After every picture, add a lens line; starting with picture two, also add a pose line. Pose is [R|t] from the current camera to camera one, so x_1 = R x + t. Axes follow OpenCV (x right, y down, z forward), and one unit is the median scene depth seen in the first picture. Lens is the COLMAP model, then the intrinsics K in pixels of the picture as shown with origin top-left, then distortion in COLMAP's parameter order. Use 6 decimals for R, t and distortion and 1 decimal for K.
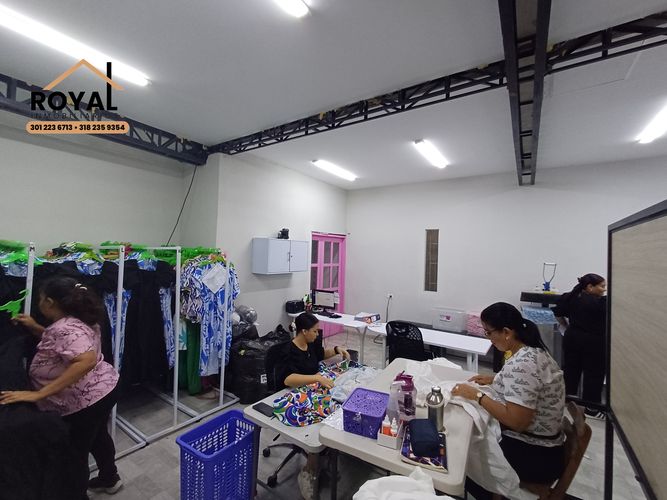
lens RADIAL K [[301.6, 0, 326.9], [0, 301.6, 250.5], [0, 0, 1]] dist [0.024905, -0.000024]
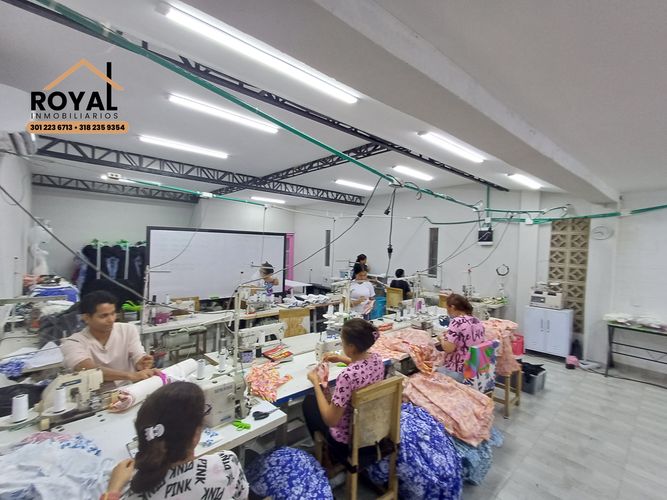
lens RADIAL K [[301.6, 0, 326.9], [0, 301.6, 250.5], [0, 0, 1]] dist [0.024905, -0.000024]
pose [[0.946772, 0.006629, -0.321836, 0.880341], [0.000428, 0.999761, 0.021853, 0.006877], [0.321904, -0.020828, 0.946543, -0.586844]]
